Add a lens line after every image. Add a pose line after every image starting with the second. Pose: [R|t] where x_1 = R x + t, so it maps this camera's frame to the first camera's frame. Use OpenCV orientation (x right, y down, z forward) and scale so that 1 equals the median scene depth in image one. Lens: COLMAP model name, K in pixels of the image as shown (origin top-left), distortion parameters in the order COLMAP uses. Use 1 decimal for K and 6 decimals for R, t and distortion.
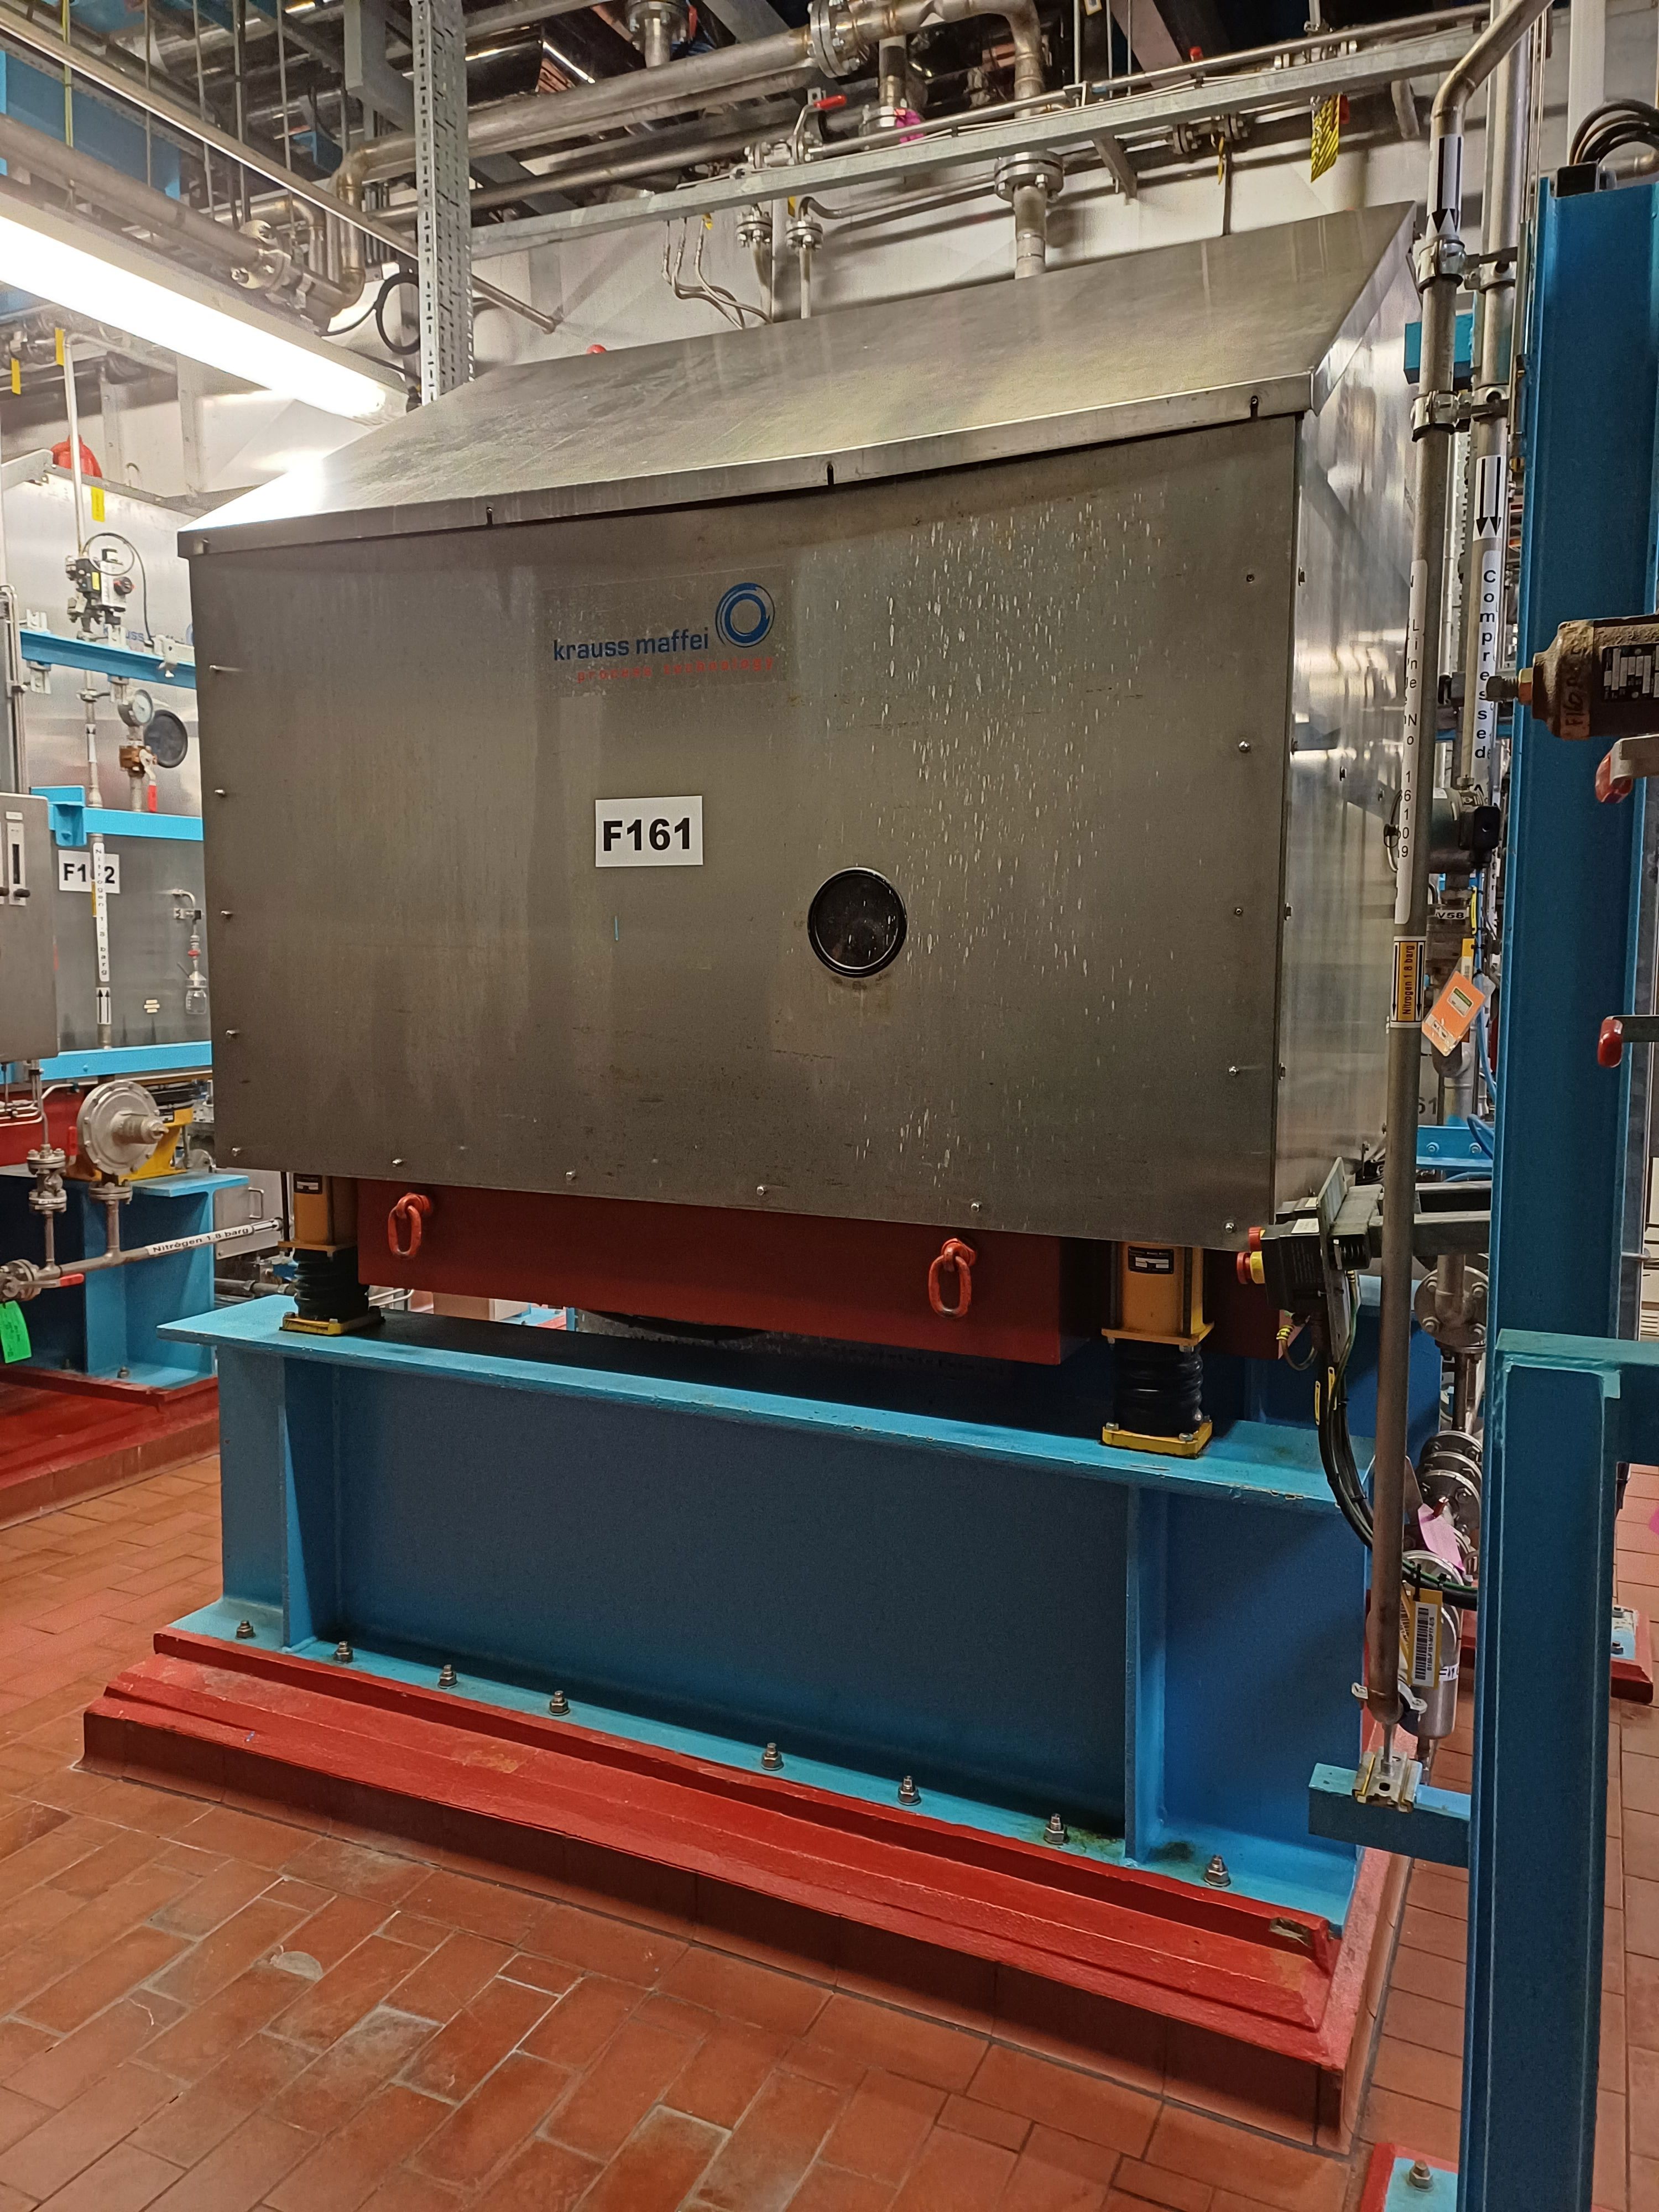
lens RADIAL K [[1661.9, 0, 833.8], [0, 1661.9, 1103.6], [0, 0, 1]] dist [0.001524, -0.009965]
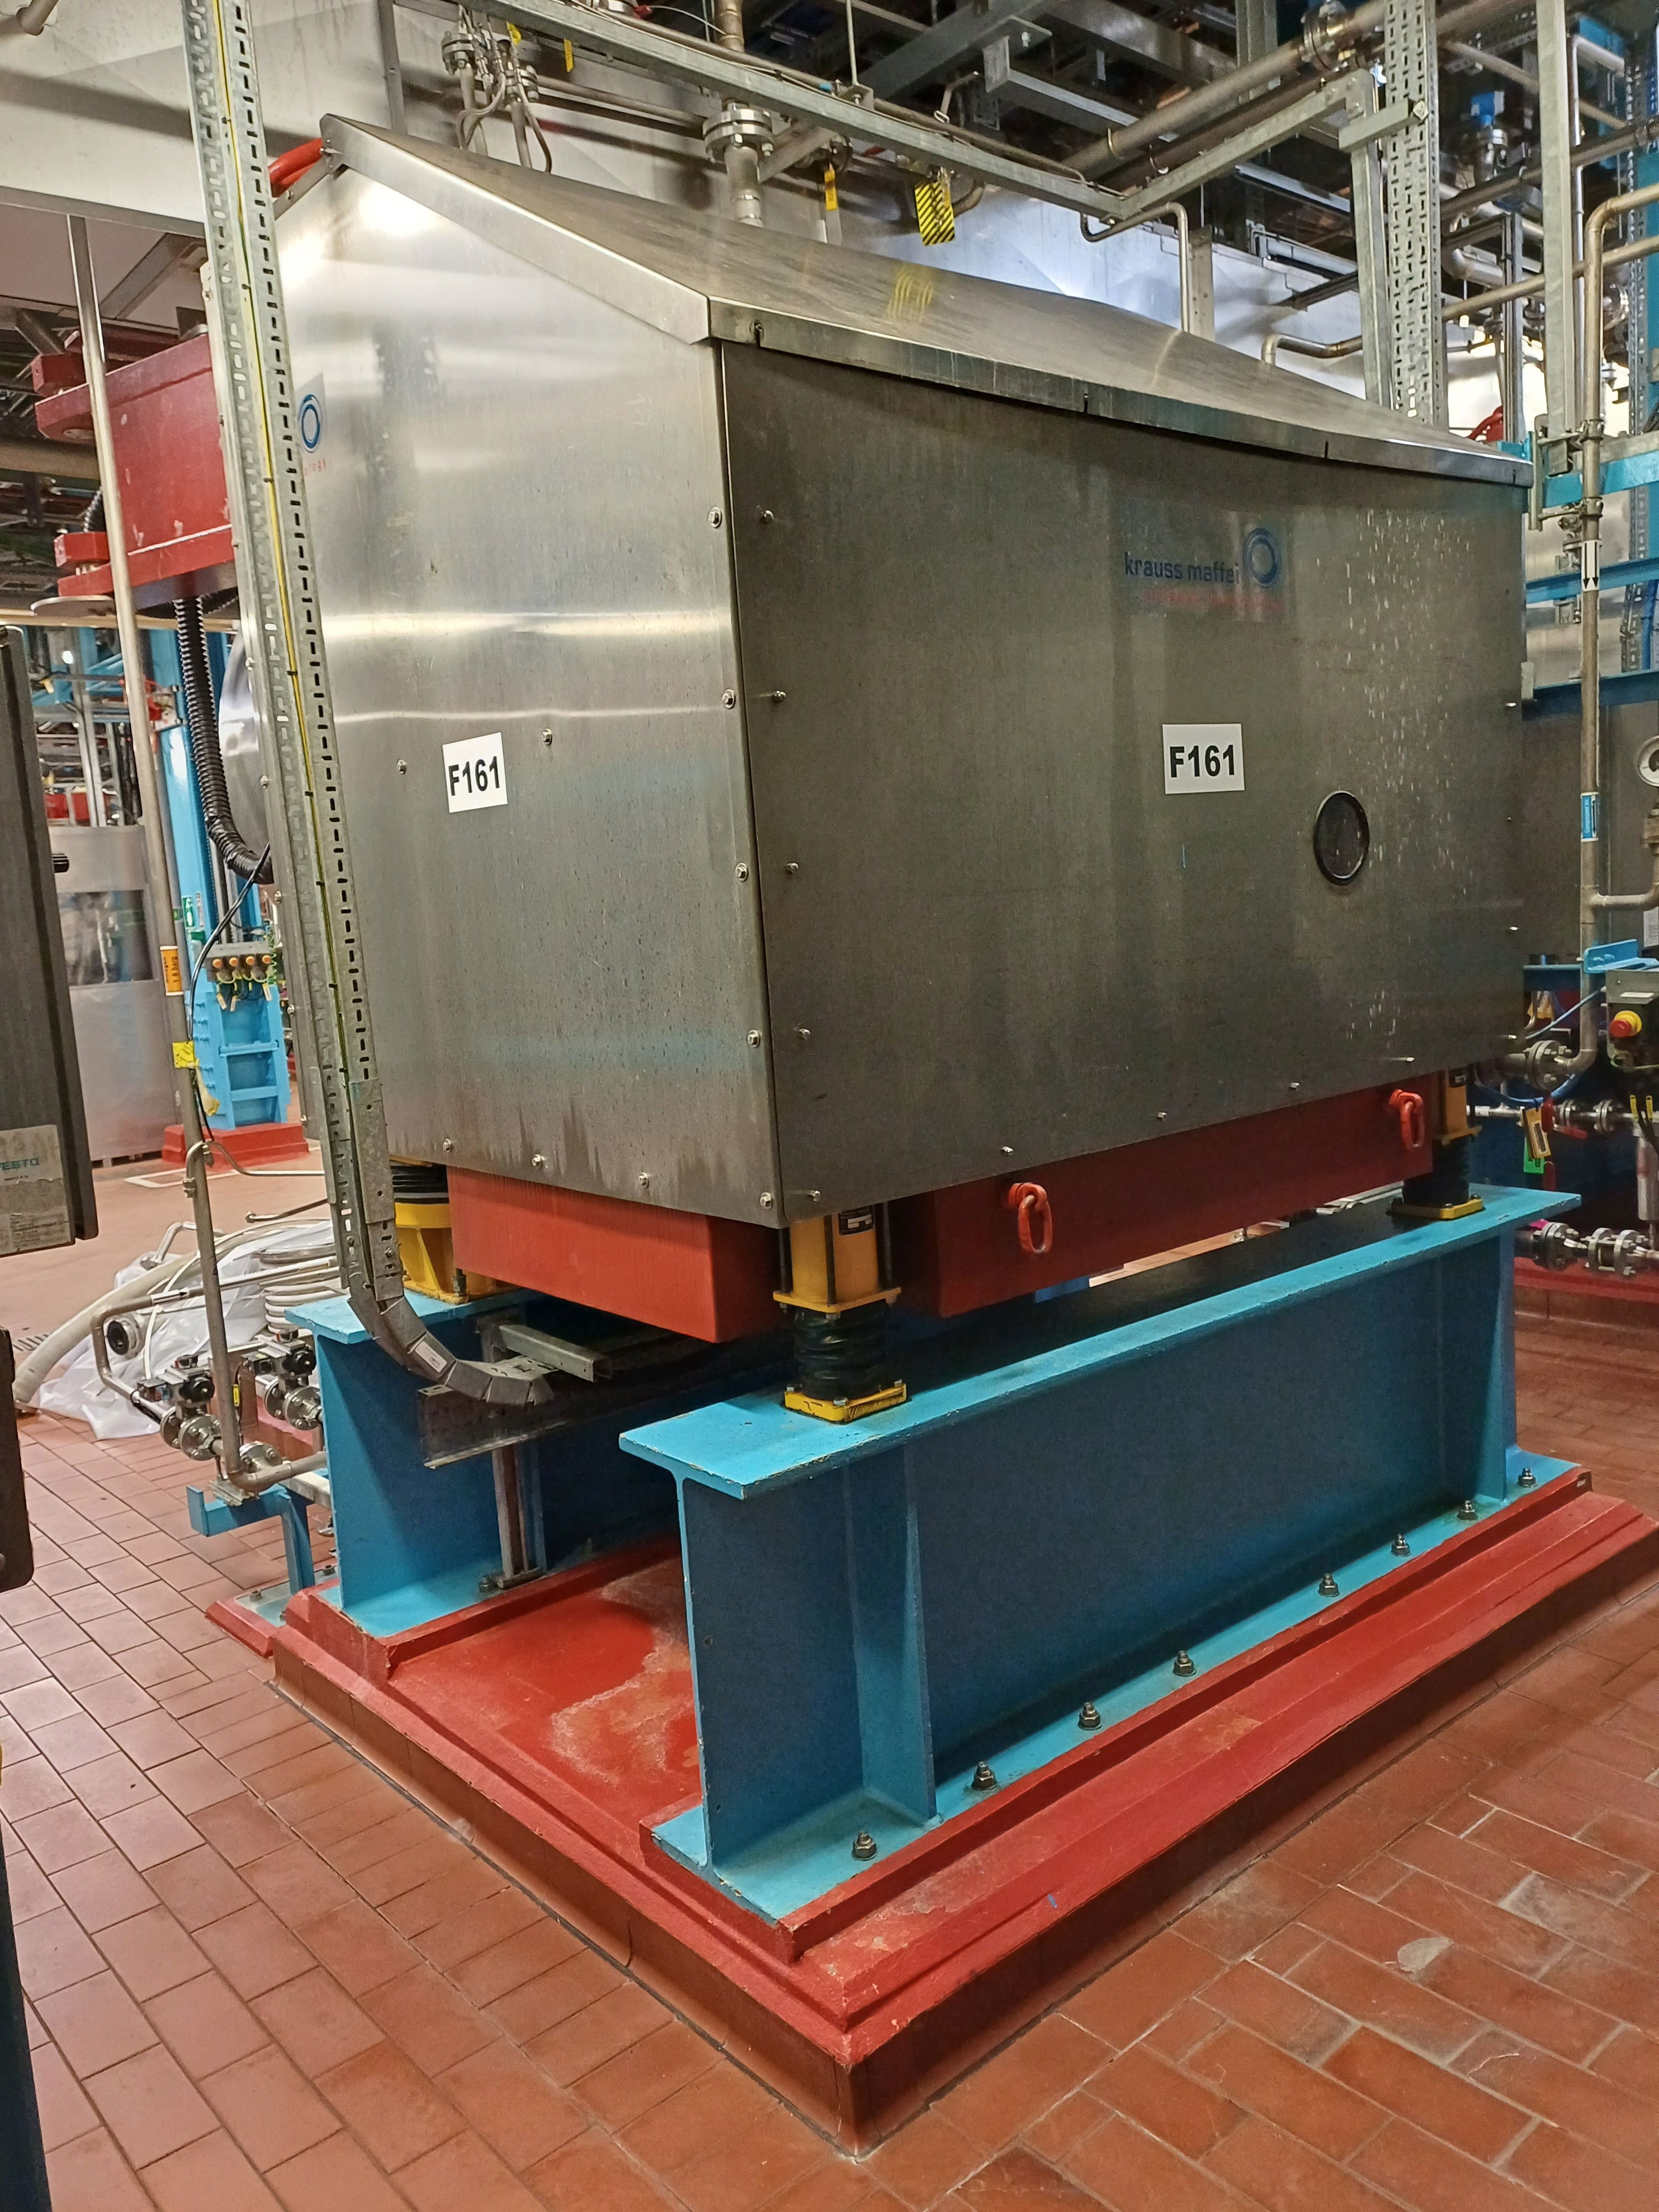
lens RADIAL K [[1661.9, 0, 832.2], [0, 1661.9, 1107.6], [0, 0, 1]] dist [0.001524, -0.009965]
pose [[0.419527, -0.154764, 0.894452, -1.144528], [0.167681, 0.981614, 0.091198, -0.084158], [-0.892121, 0.111723, 0.437765, 0.778951]]
